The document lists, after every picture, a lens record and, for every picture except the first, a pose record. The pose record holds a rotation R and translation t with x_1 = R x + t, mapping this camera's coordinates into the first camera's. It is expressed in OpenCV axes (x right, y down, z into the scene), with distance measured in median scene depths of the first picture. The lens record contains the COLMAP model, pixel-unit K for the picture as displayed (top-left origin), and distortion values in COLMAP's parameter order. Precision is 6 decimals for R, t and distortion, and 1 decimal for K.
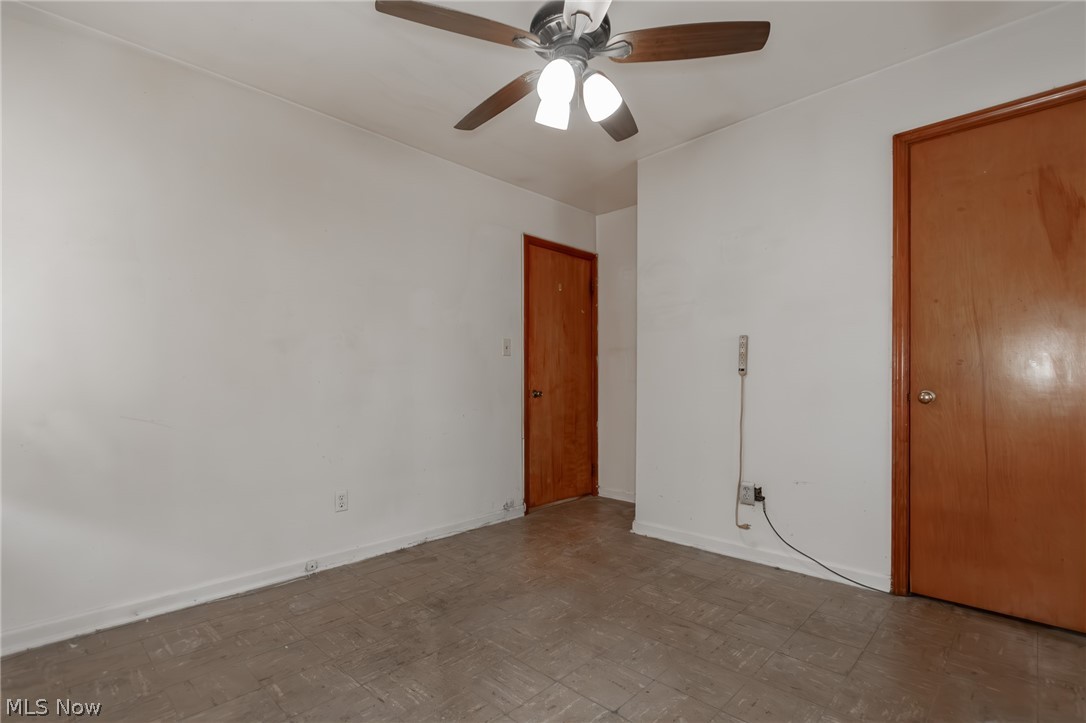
lens RADIAL K [[507.1, 0, 535.2], [0, 507.1, 375.9], [0, 0, 1]] dist [0.017644, -0.007597]
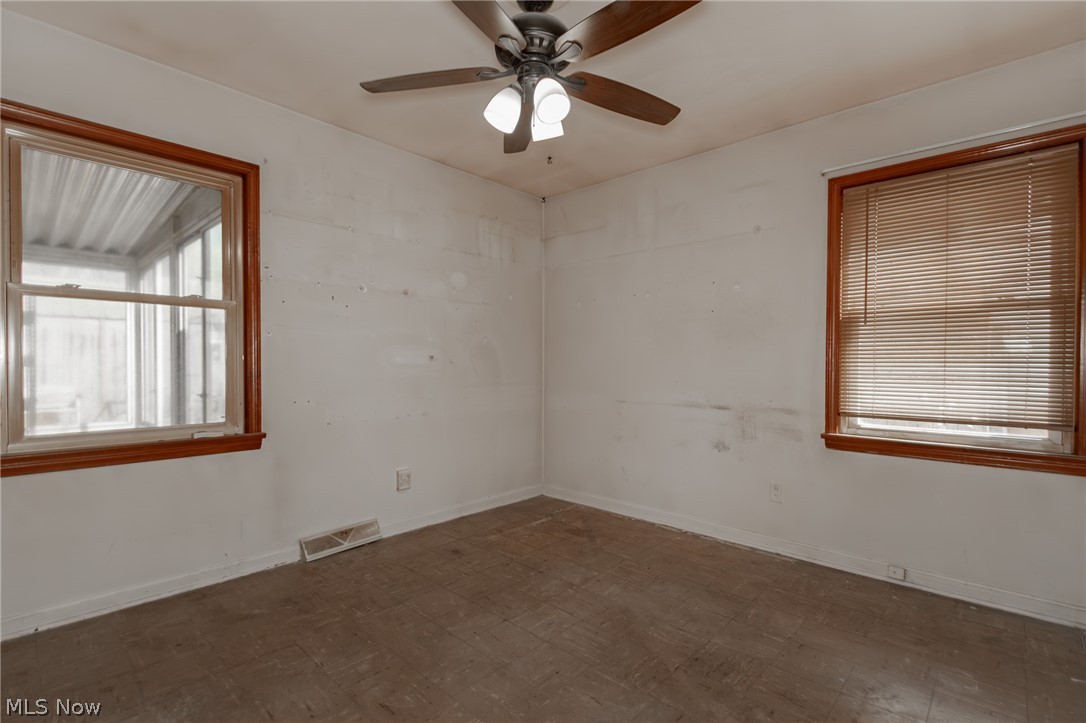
lens RADIAL K [[507.1, 0, 539.3], [0, 507.1, 365.0], [0, 0, 1]] dist [0.017644, -0.007597]
pose [[-0.999555, -0.000743, -0.029810, 0.067296], [-0.000499, 0.999966, -0.008191, -0.021337], [0.029815, -0.008173, -0.999522, 1.542007]]
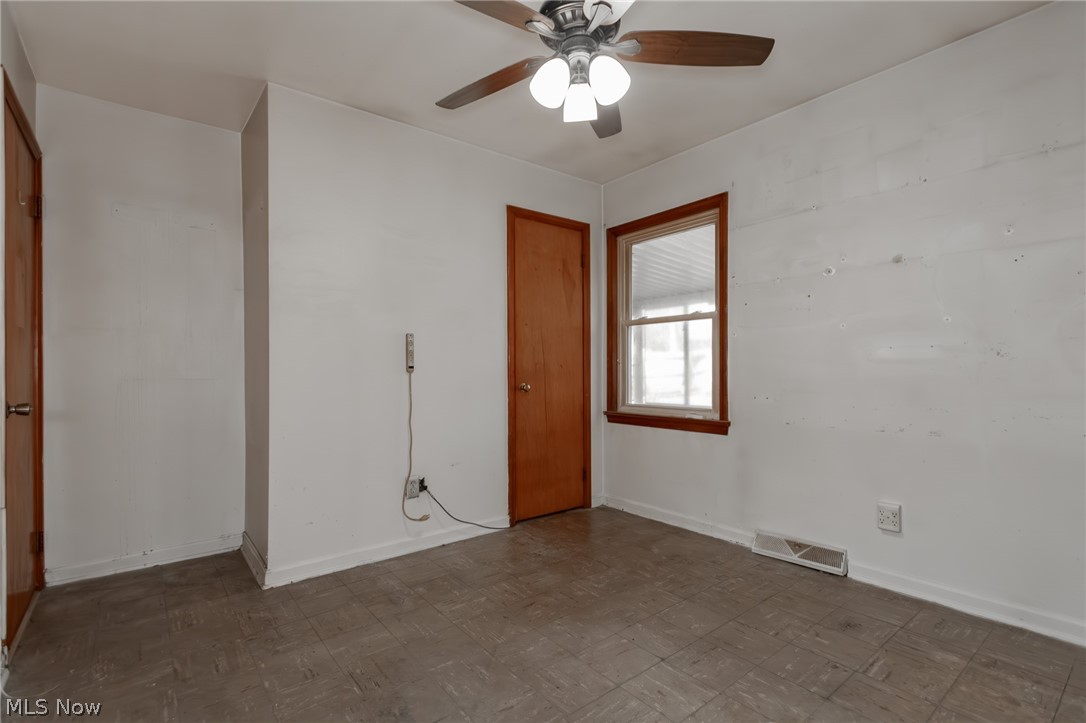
lens RADIAL K [[507.1, 0, 542.1], [0, 507.1, 362.0], [0, 0, 1]] dist [0.017644, -0.007597]
pose [[0.120839, 0.016845, 0.992529, -0.683936], [-0.005448, 0.999852, -0.016306, -0.008405], [-0.992657, -0.003437, 0.120913, 0.728343]]
